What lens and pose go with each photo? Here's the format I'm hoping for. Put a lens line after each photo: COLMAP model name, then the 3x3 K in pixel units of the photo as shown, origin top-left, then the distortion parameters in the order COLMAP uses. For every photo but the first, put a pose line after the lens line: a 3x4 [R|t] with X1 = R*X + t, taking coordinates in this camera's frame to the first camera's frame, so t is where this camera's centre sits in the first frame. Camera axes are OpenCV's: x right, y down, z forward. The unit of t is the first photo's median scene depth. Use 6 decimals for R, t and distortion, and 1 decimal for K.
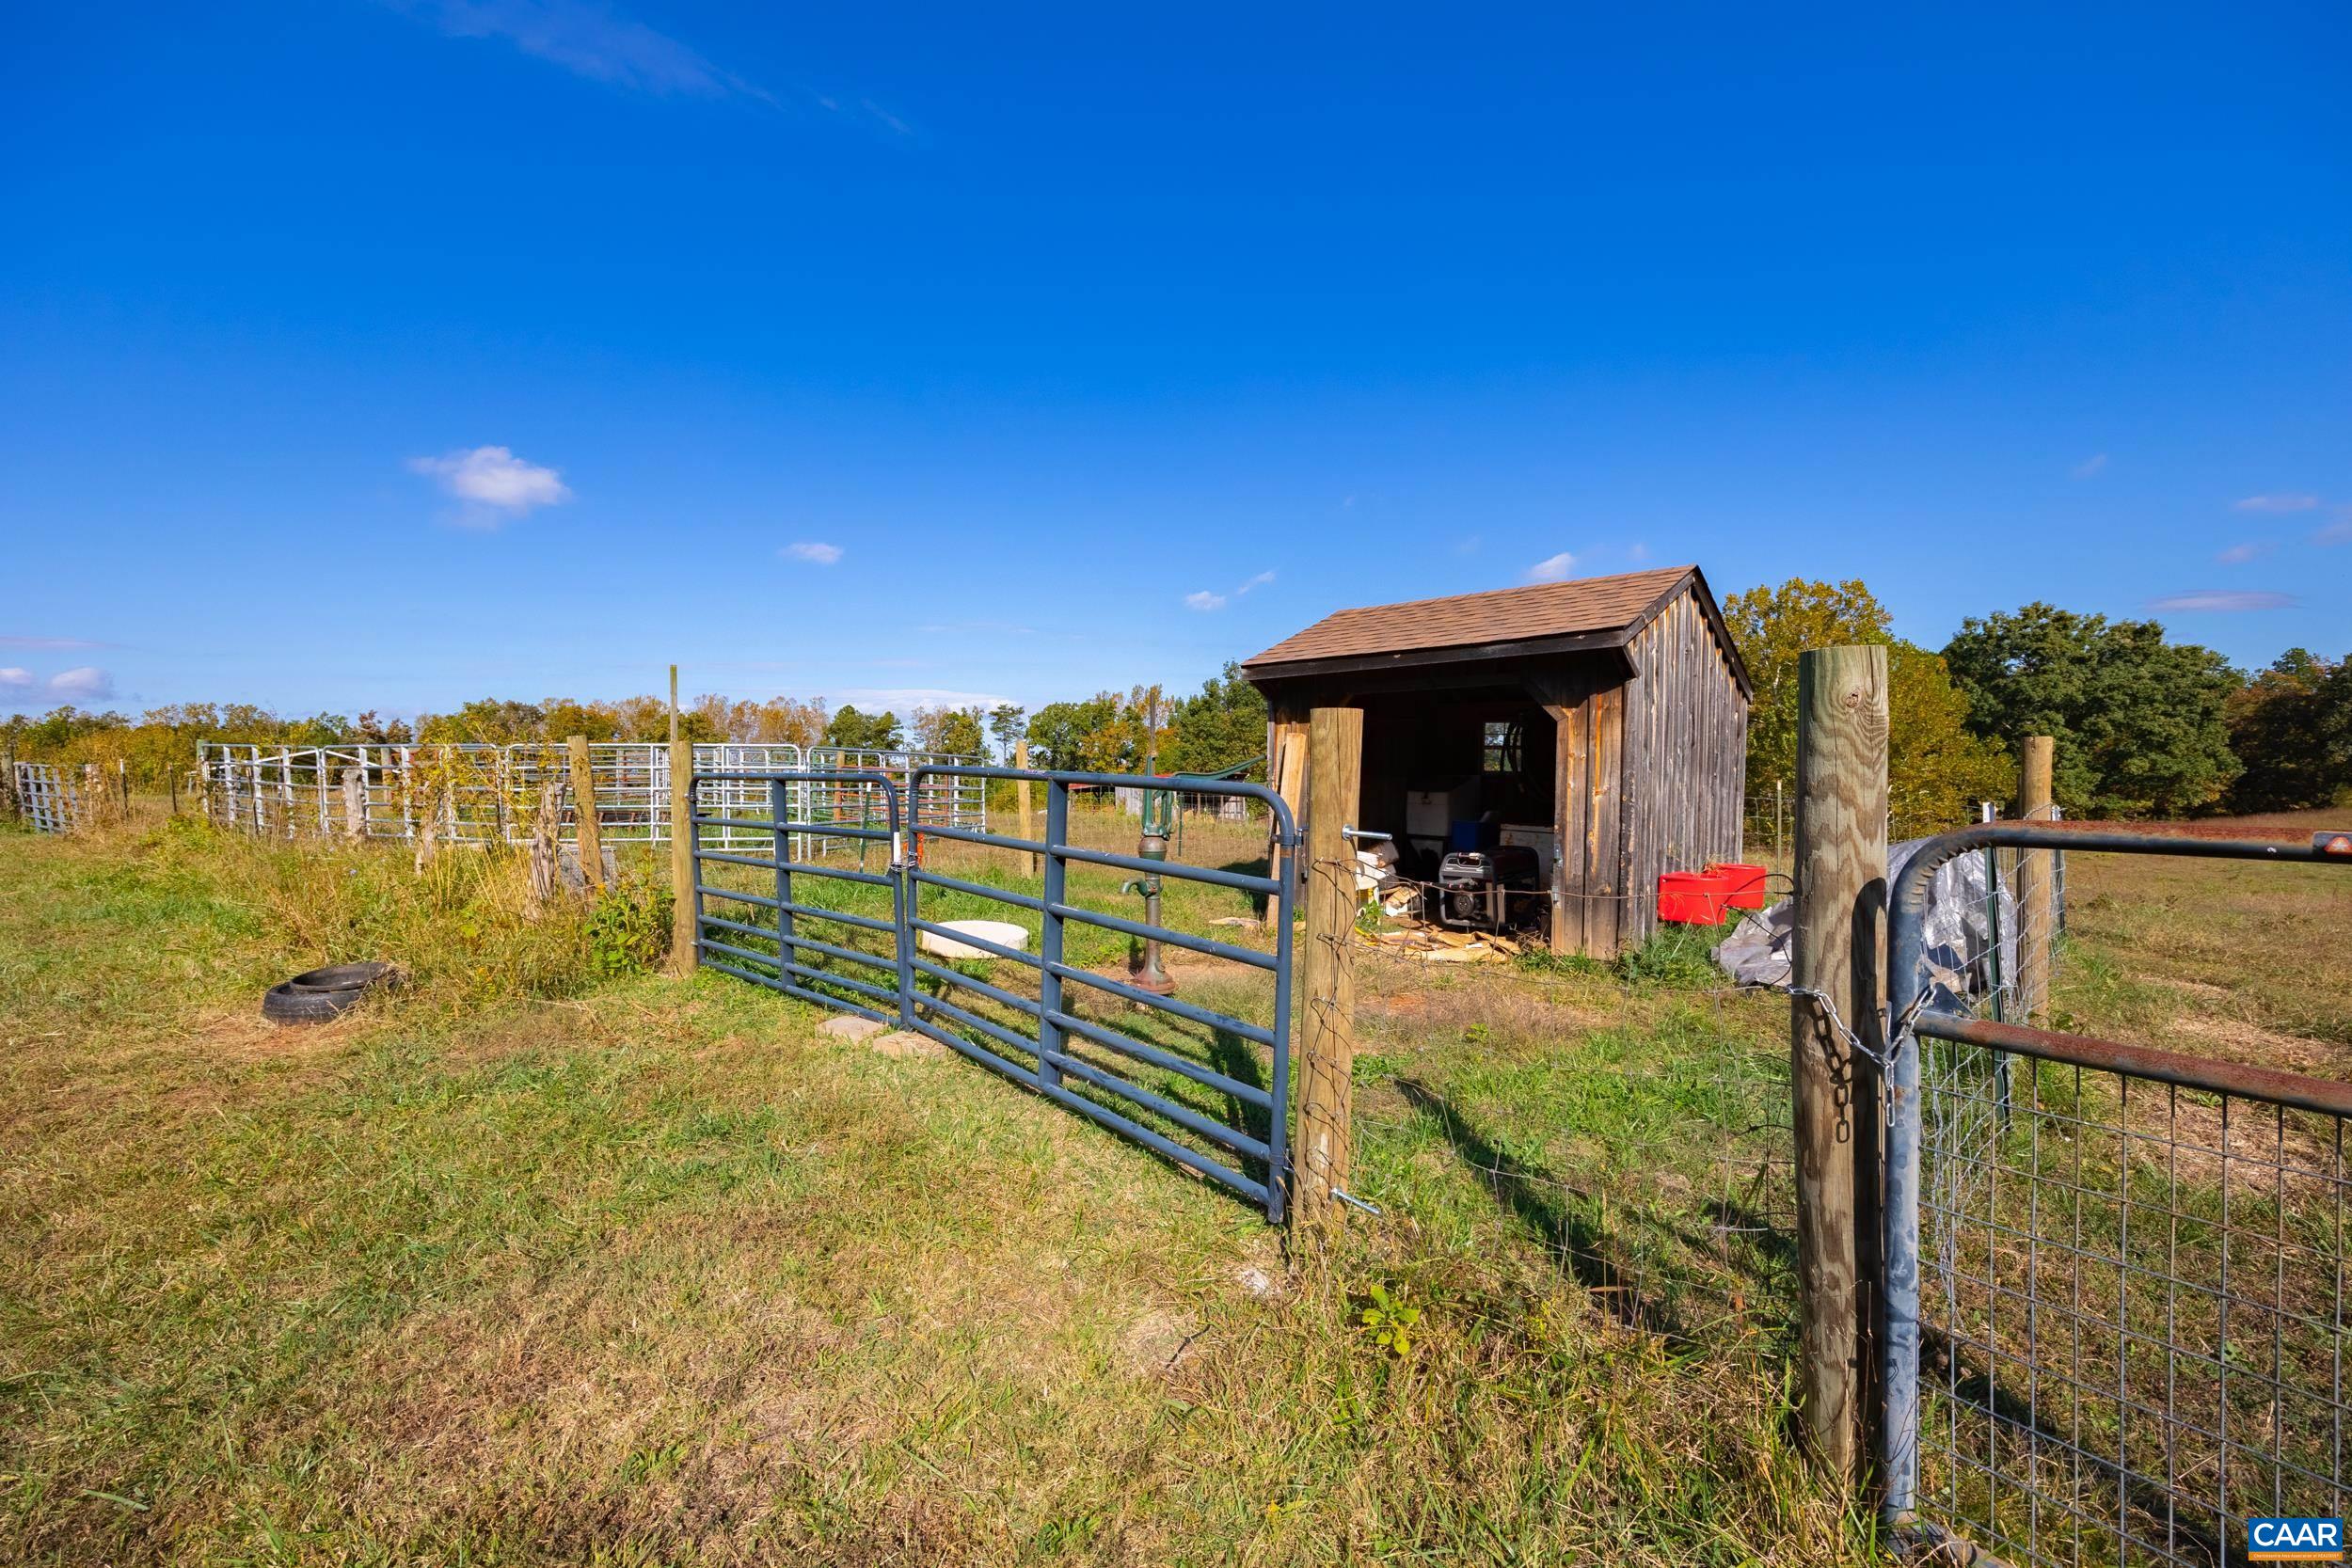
lens RADIAL K [[988.6, 0, 1176.0], [0, 988.6, 784.0], [0, 0, 1]] dist [0.001341, 0.000067]
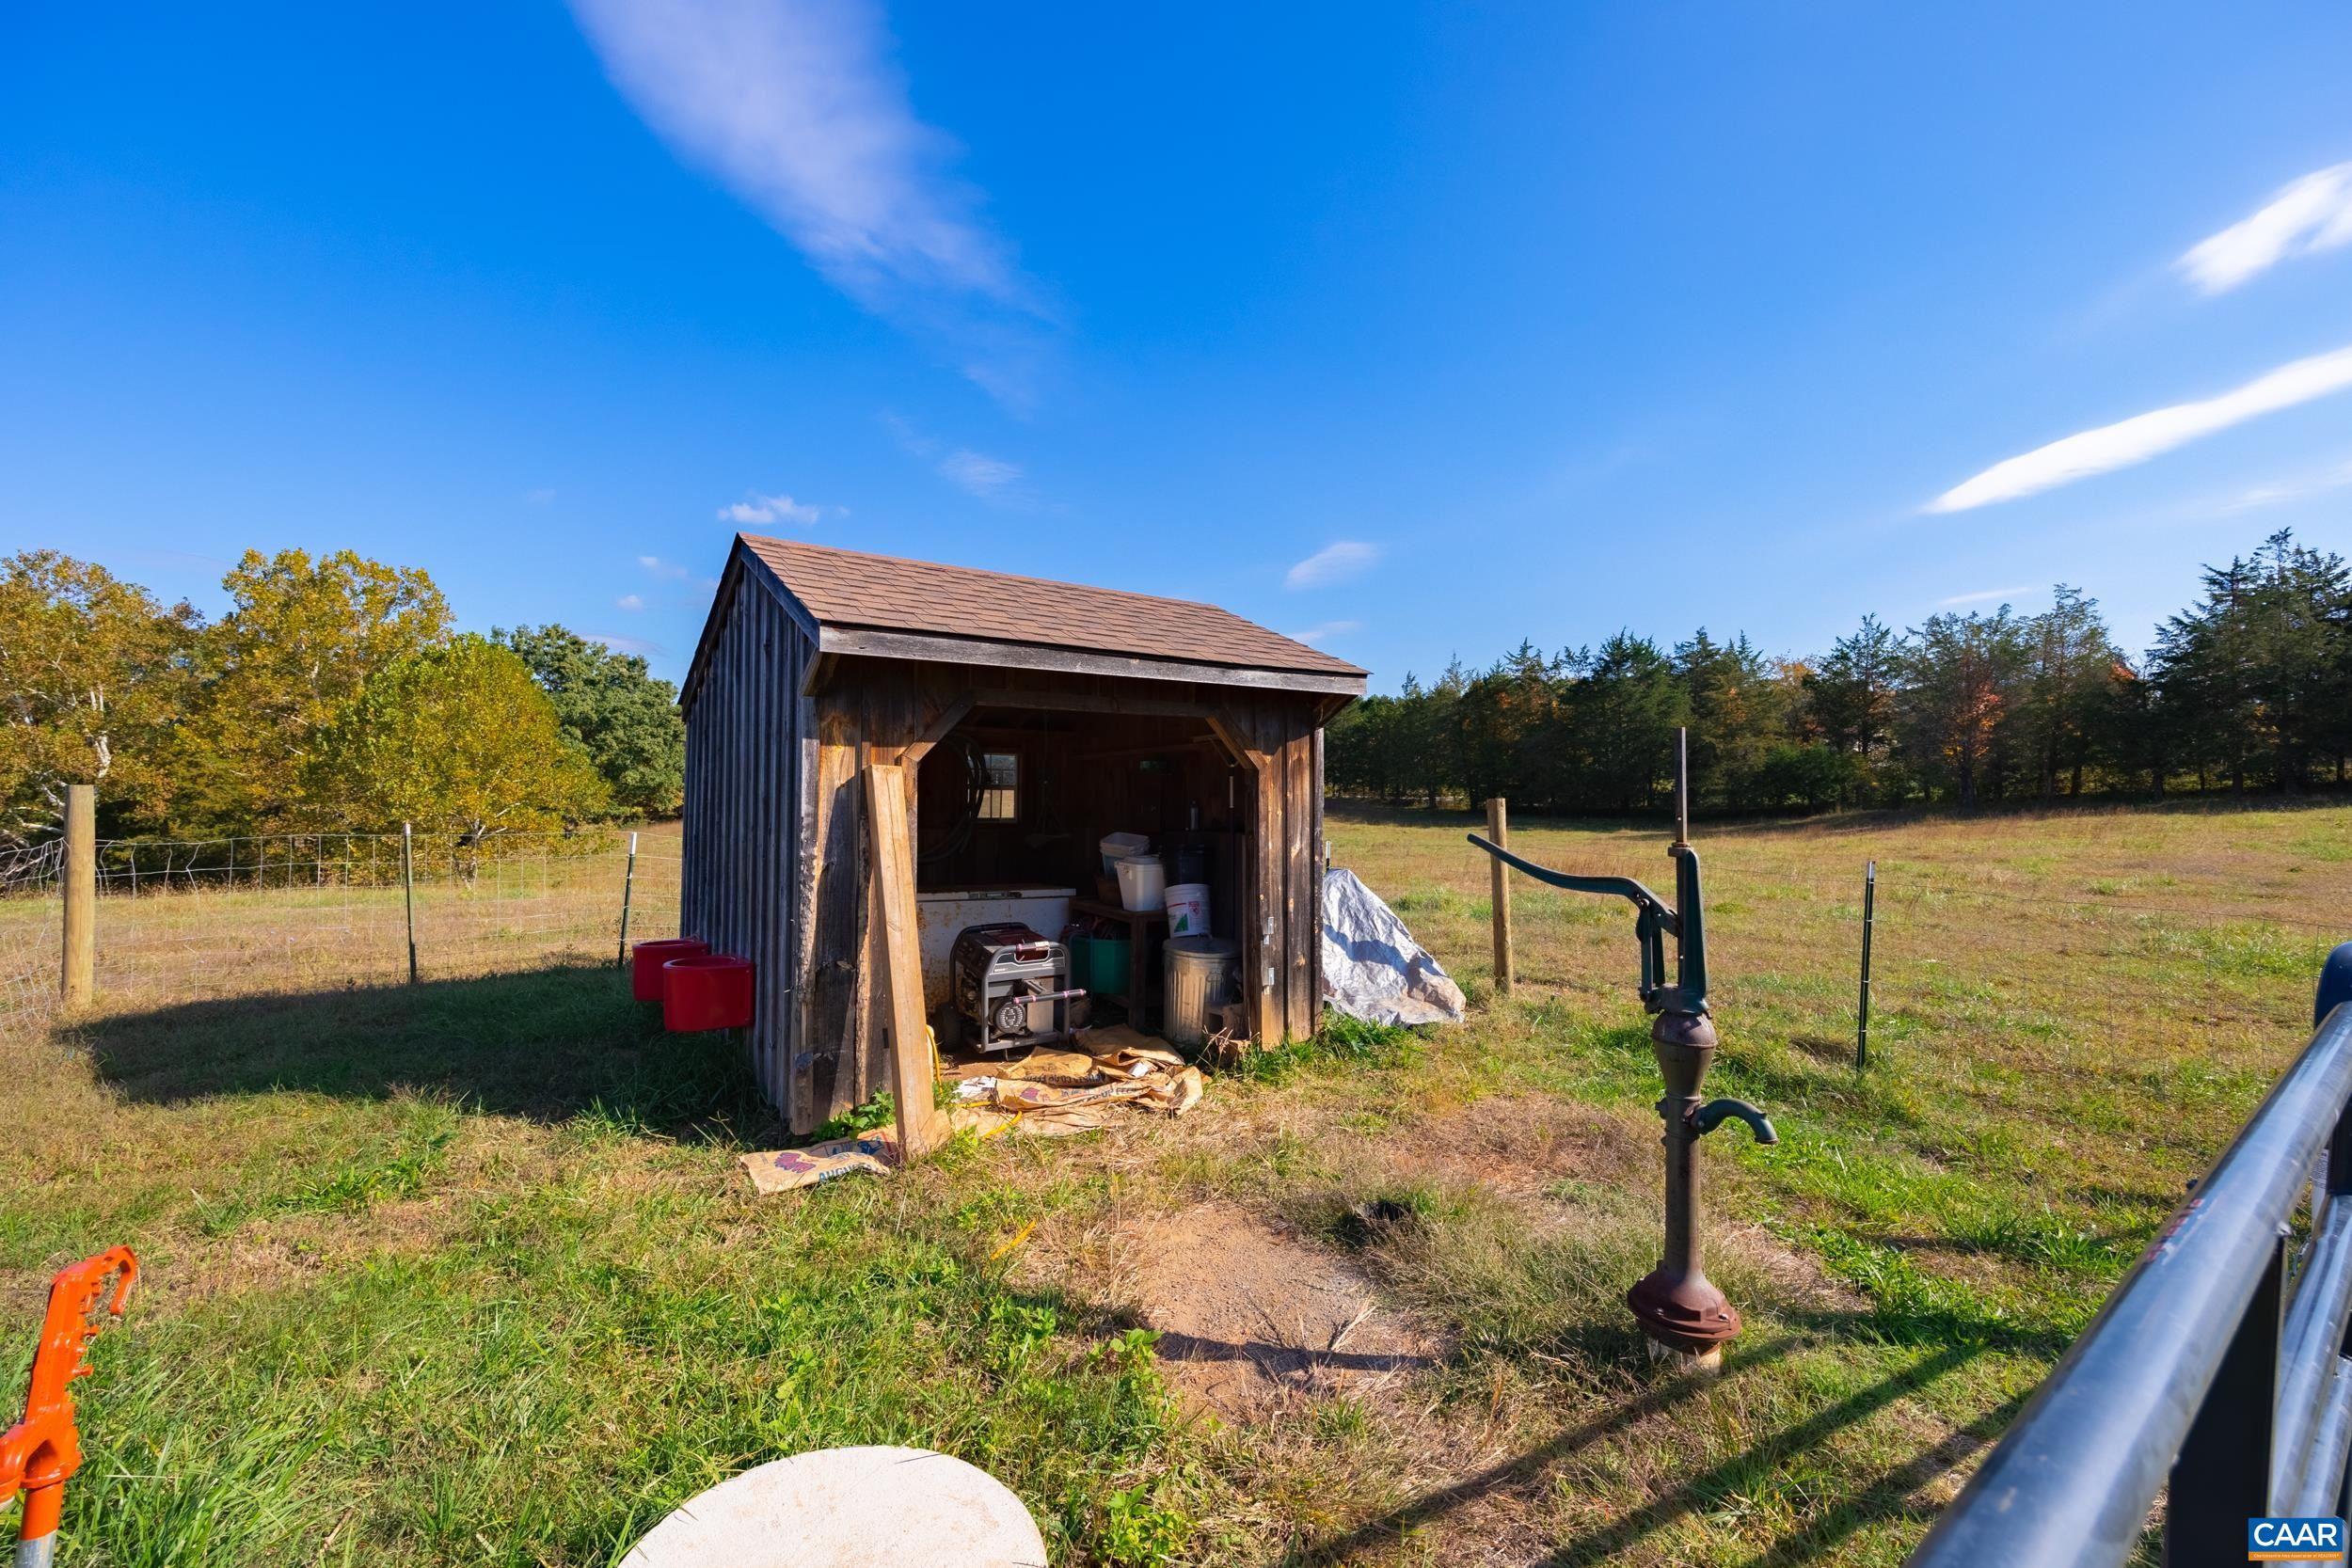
lens RADIAL K [[988.6, 0, 1176.0], [0, 988.6, 784.0], [0, 0, 1]] dist [0.001341, 0.000067]
pose [[0.176181, 0.002300, 0.984355, -0.075965], [-0.000844, 0.999997, -0.002185, -0.008390], [-0.984357, -0.000446, 0.176182, 0.157212]]
